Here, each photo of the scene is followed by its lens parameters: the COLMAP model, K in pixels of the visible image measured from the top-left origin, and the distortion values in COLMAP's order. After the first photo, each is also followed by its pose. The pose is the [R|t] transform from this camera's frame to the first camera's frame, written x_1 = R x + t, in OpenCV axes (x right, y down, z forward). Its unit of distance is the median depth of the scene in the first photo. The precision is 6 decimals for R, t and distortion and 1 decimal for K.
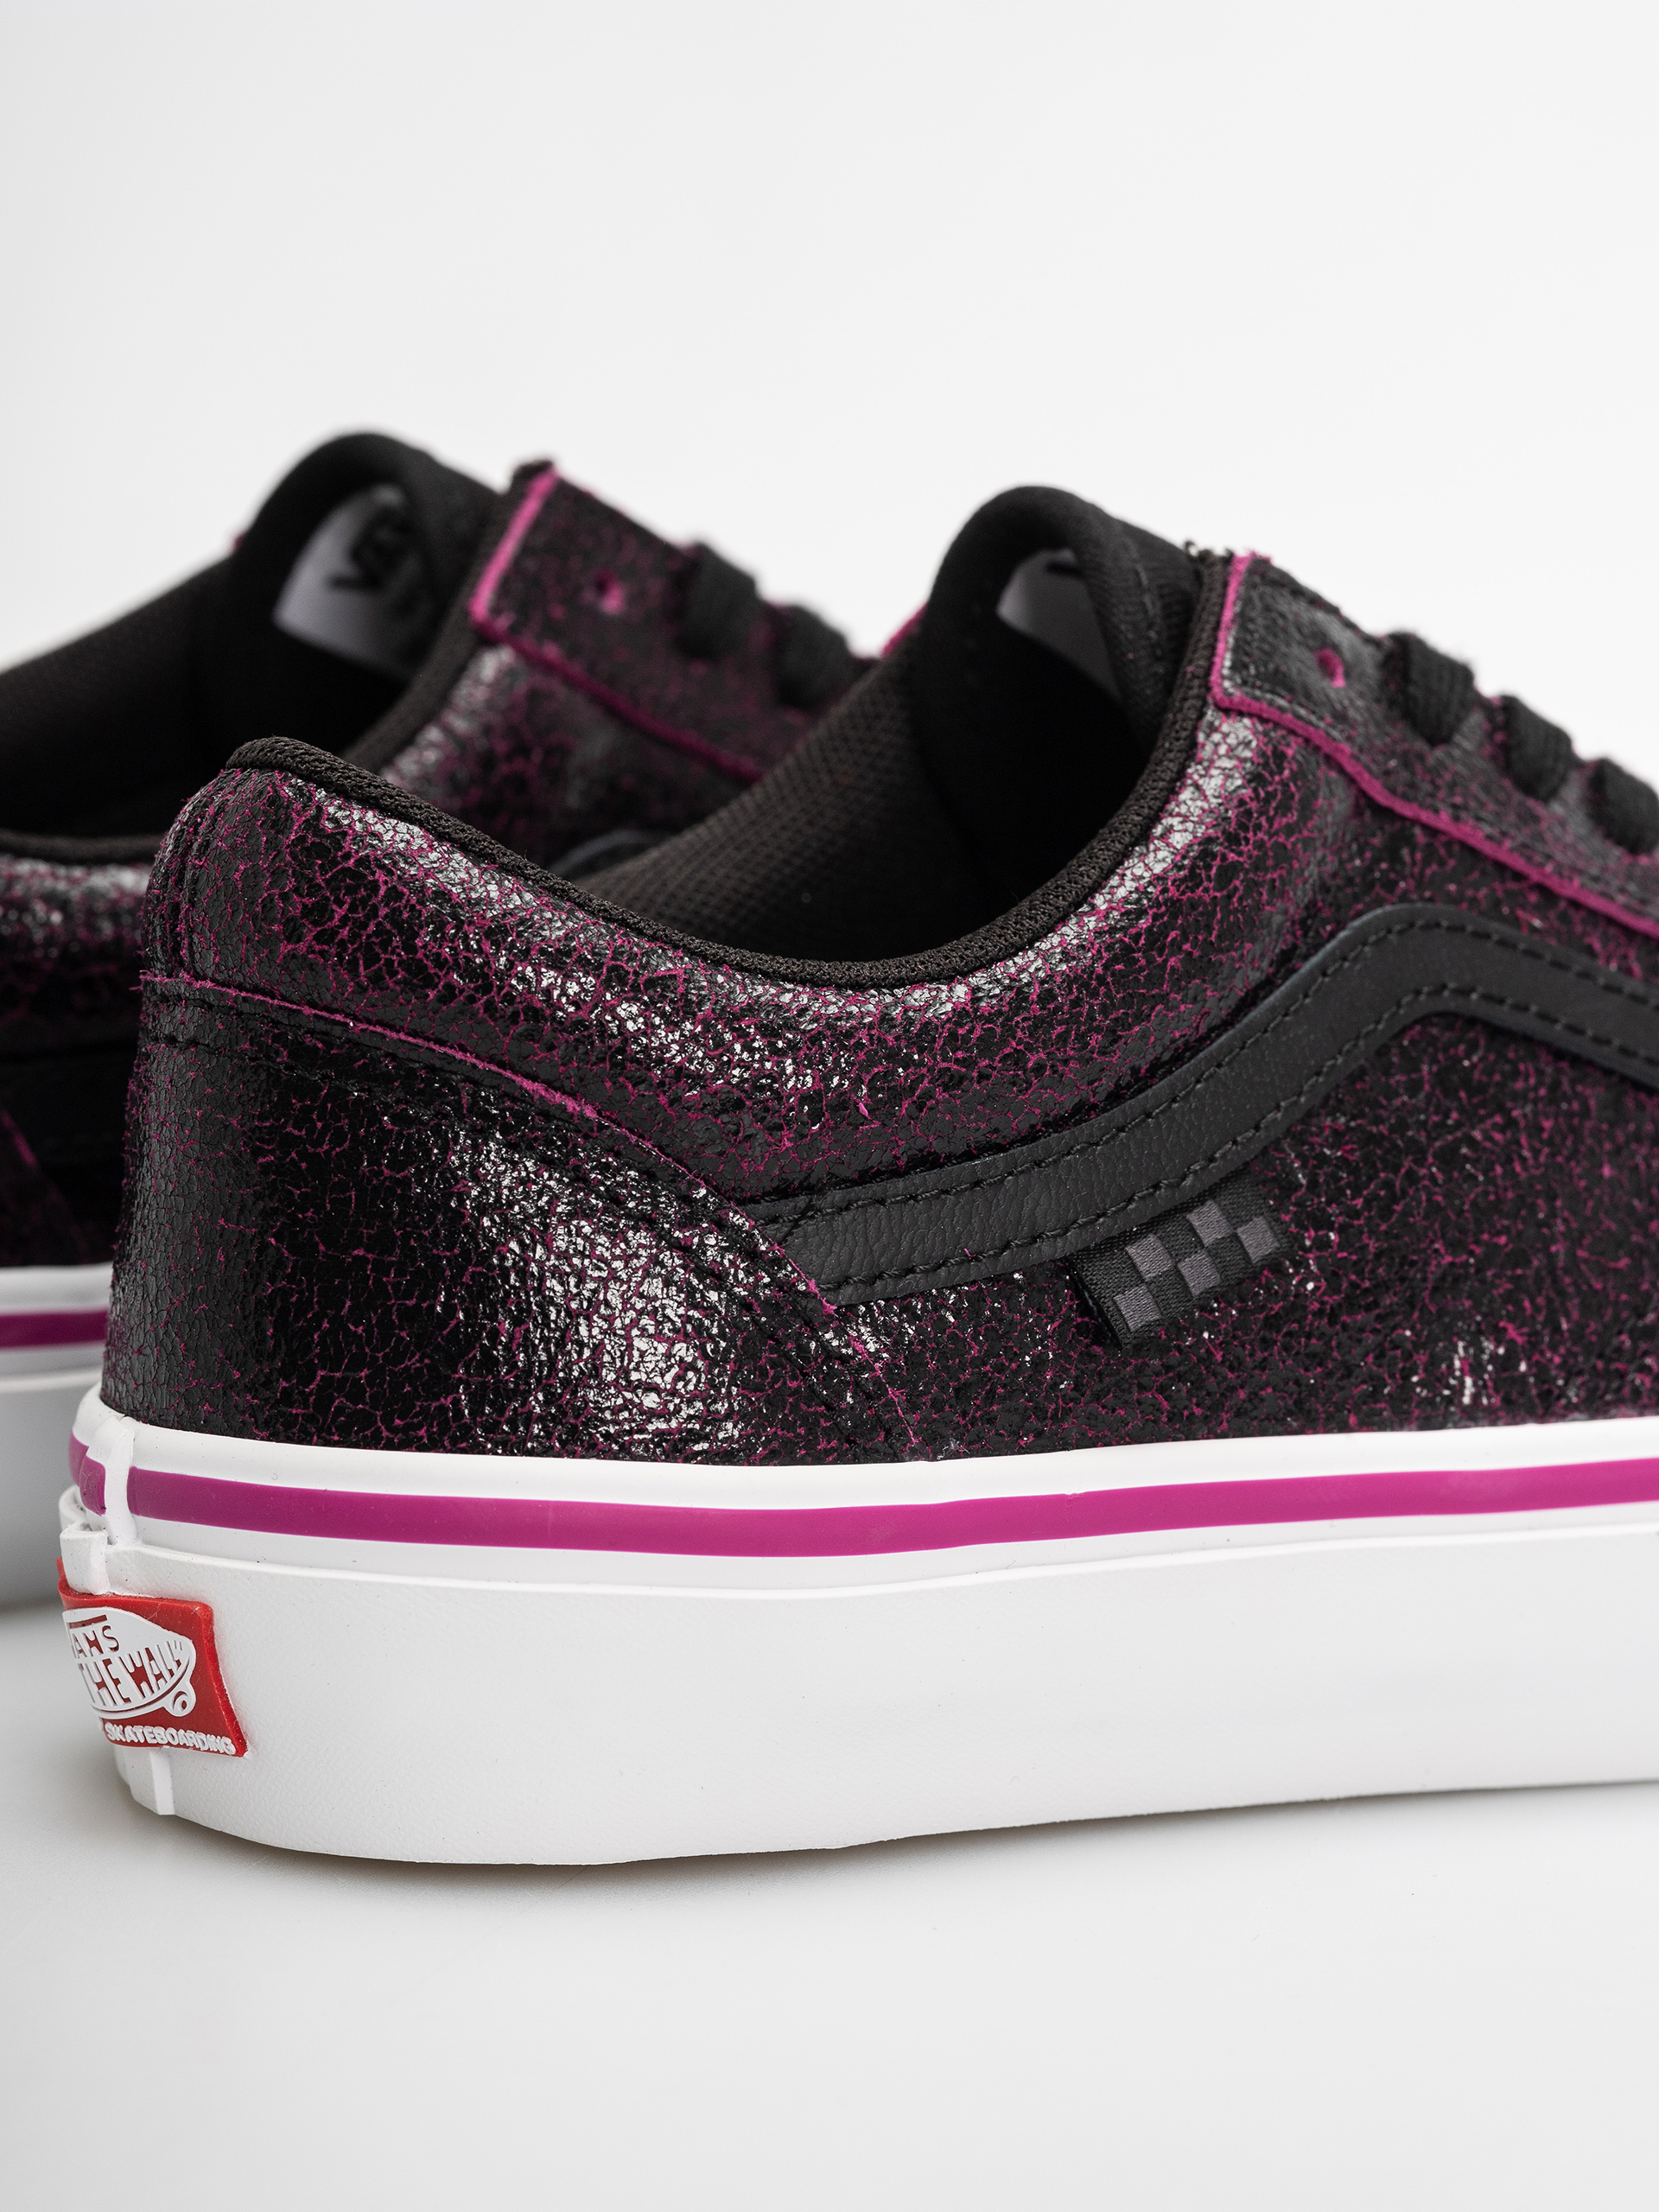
lens RADIAL K [[6794.2, 0, 833.2], [0, 6794.2, 1106.0], [0, 0, 1]] dist [-0.130625, 0.000000]
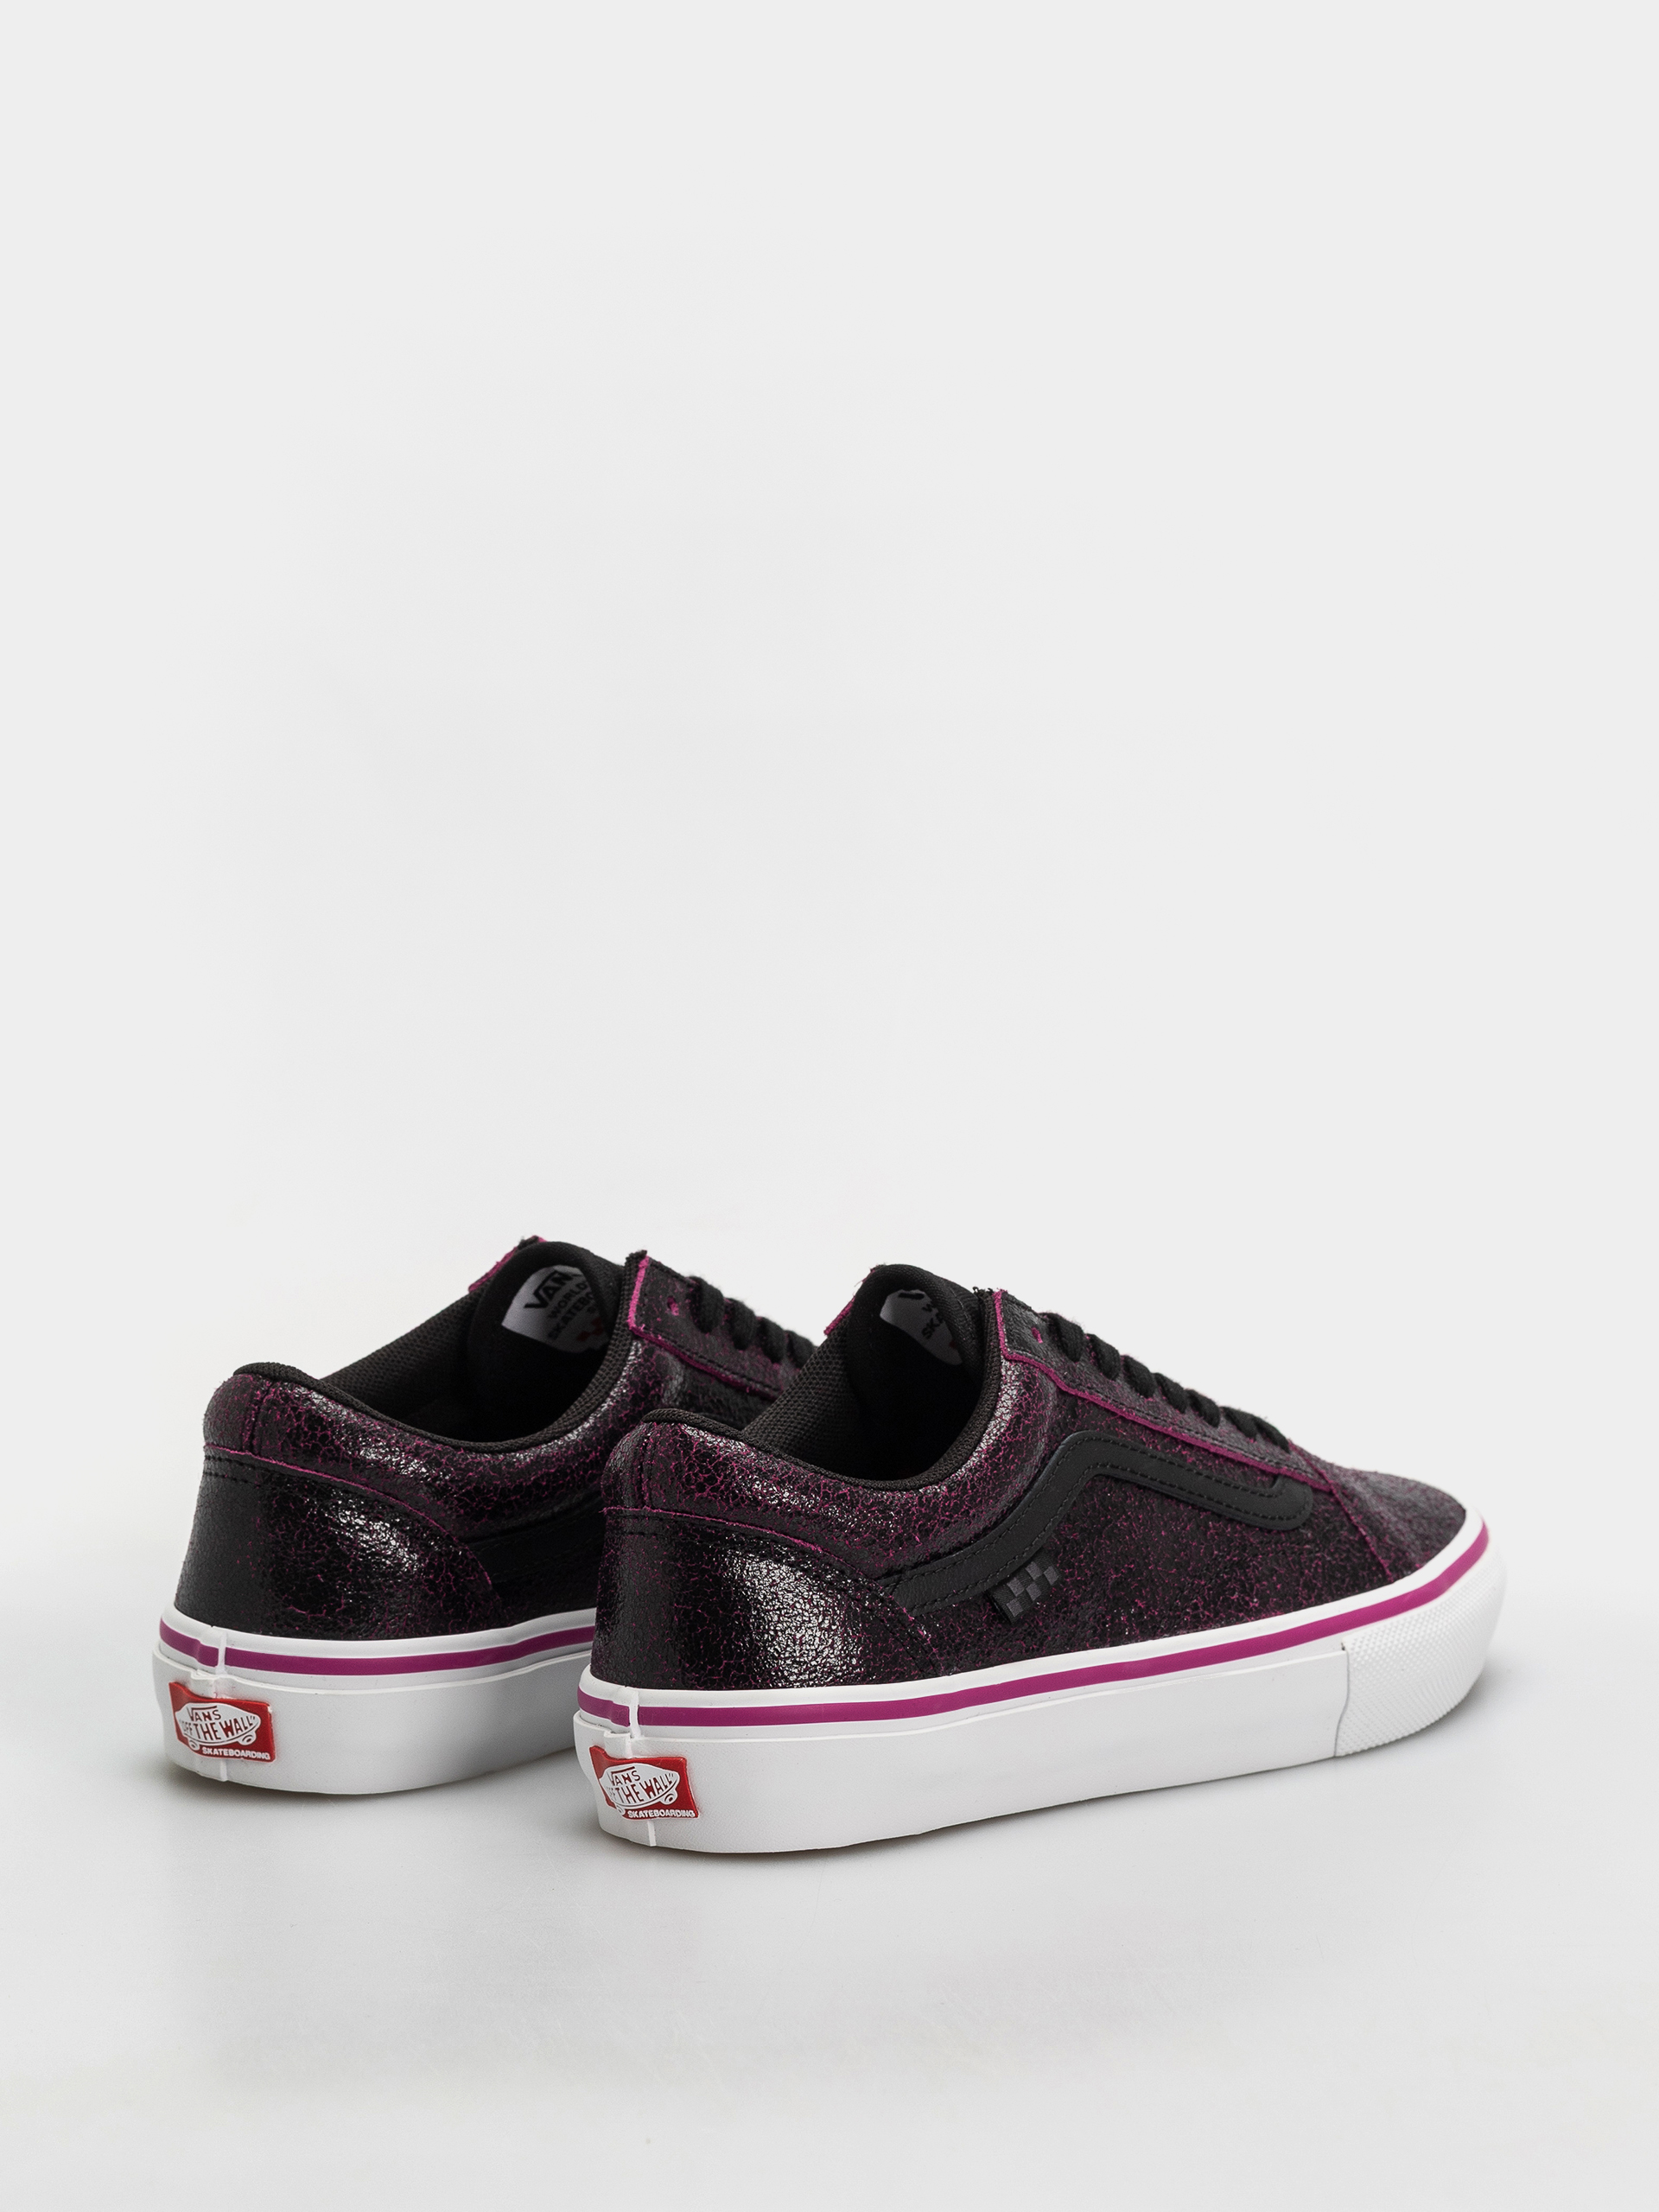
lens RADIAL K [[6794.2, 0, 828.2], [0, 6794.2, 1105.6], [0, 0, 1]] dist [-0.130625, 0.000000]
pose [[0.969572, -0.067777, 0.235237, -0.589553], [0.074310, 0.997054, -0.019011, -0.110675], [-0.233256, 0.035913, 0.971752, -1.402291]]
